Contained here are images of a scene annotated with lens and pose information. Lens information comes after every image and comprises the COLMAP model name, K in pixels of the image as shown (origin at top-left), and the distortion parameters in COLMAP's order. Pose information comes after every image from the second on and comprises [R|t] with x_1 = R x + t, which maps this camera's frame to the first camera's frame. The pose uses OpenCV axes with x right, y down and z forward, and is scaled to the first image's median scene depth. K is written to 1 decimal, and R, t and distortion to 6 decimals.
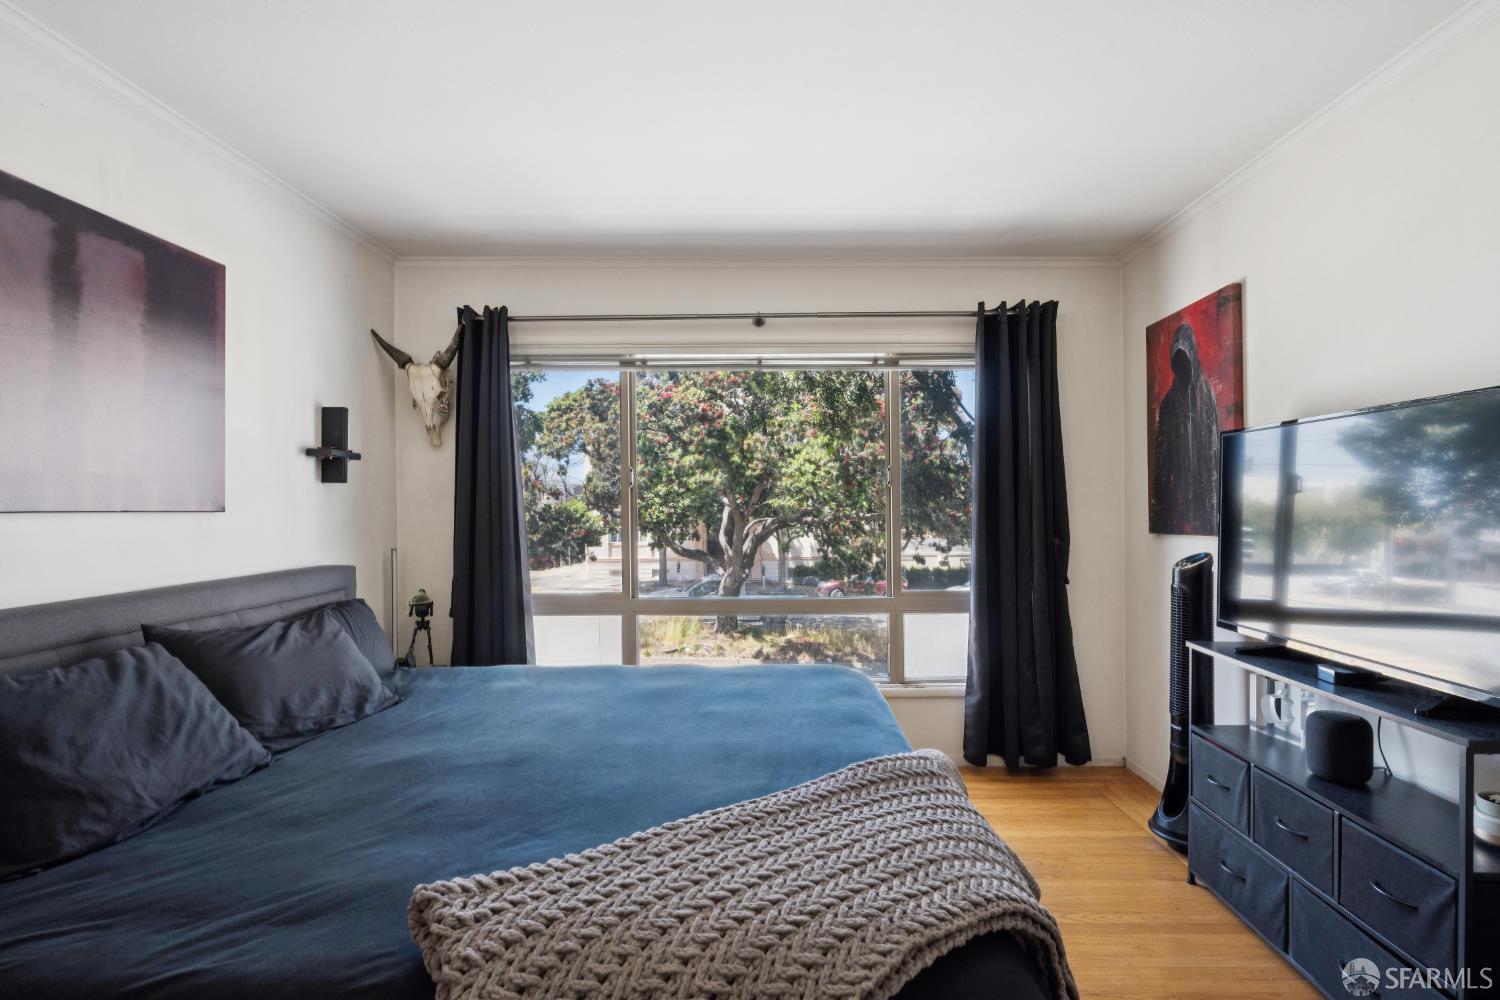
lens RADIAL K [[714.9, 0, 763.5], [0, 714.9, 500.4], [0, 0, 1]] dist [-0.000910, -0.001304]
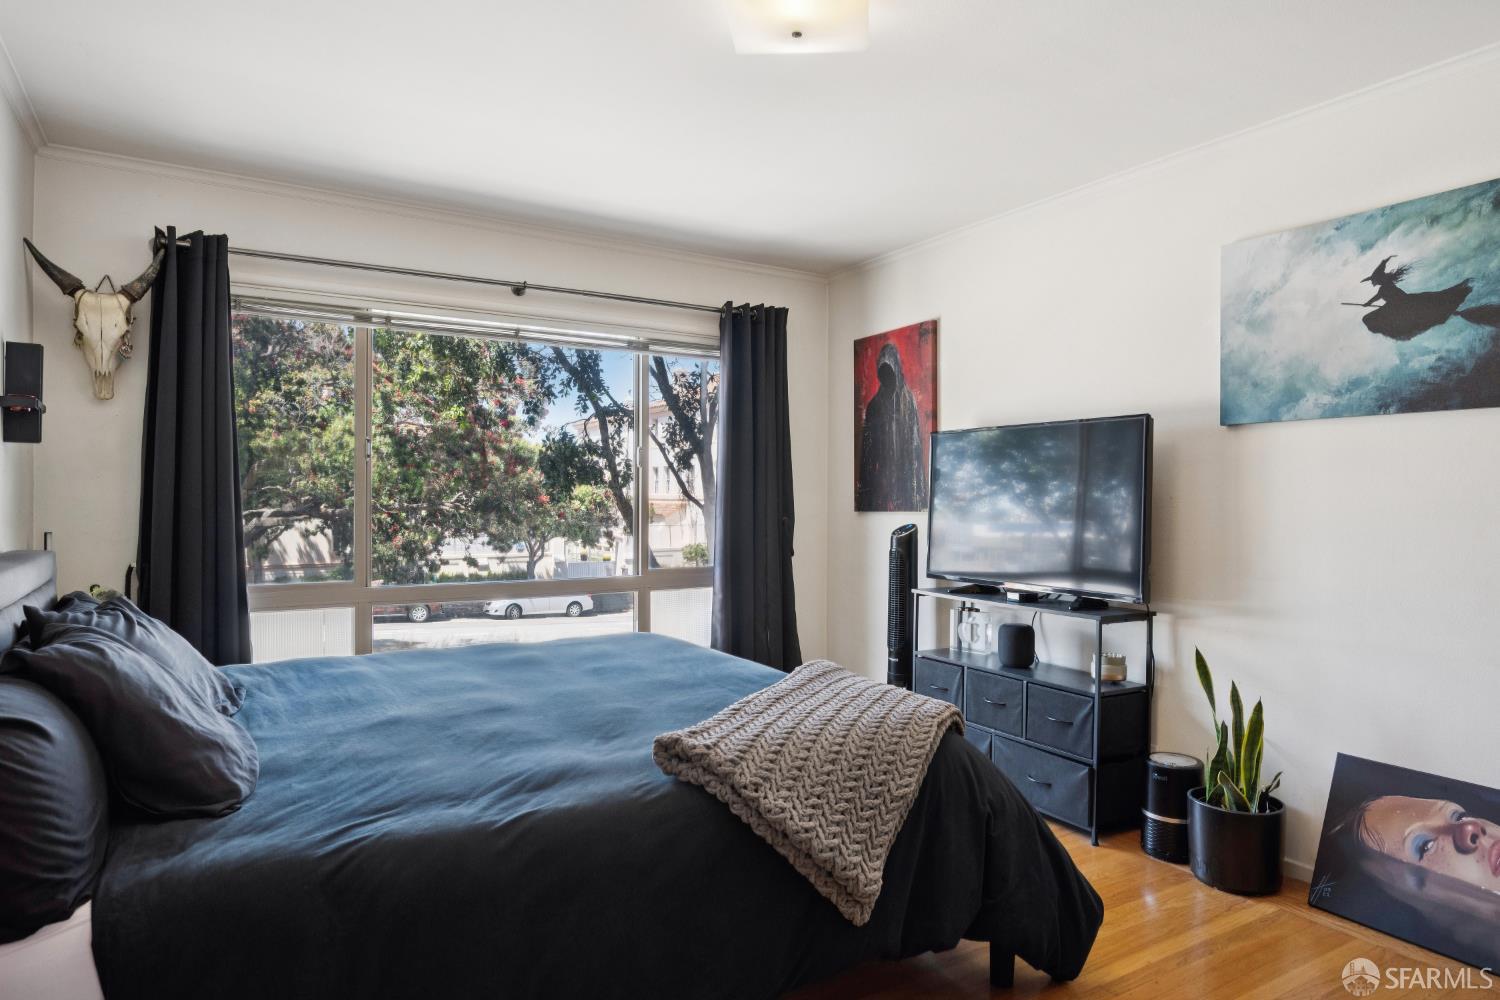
lens RADIAL K [[881.4, 0, 745.4], [0, 881.4, 492.5], [0, 0, 1]] dist [-0.002884, -0.000739]
pose [[0.858004, 0.011417, 0.513517, -0.405059], [-0.013126, 0.999914, -0.000298, 0.017855], [-0.513476, -0.006485, 0.858080, -0.191623]]
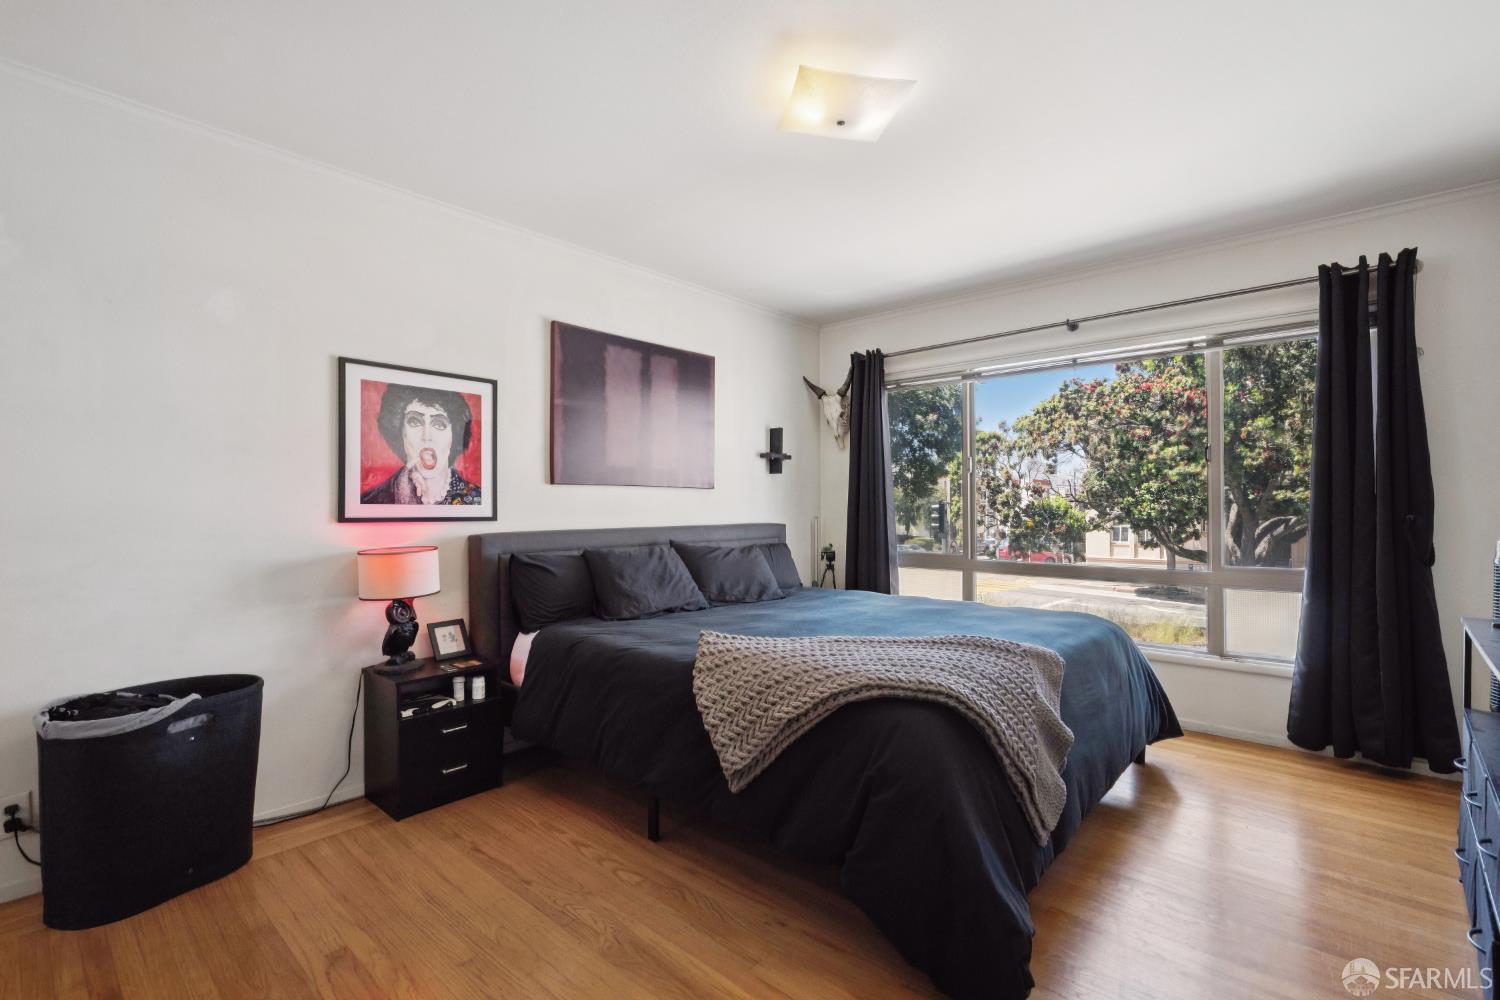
lens RADIAL K [[685.9, 0, 754.7], [0, 685.9, 495.9], [0, 0, 1]] dist [0.000259, 0.000054]
pose [[0.740173, -0.008181, -0.672367, 0.419199], [0.001381, 0.999942, -0.010646, 0.042846], [0.672415, 0.006951, 0.740142, -0.201955]]
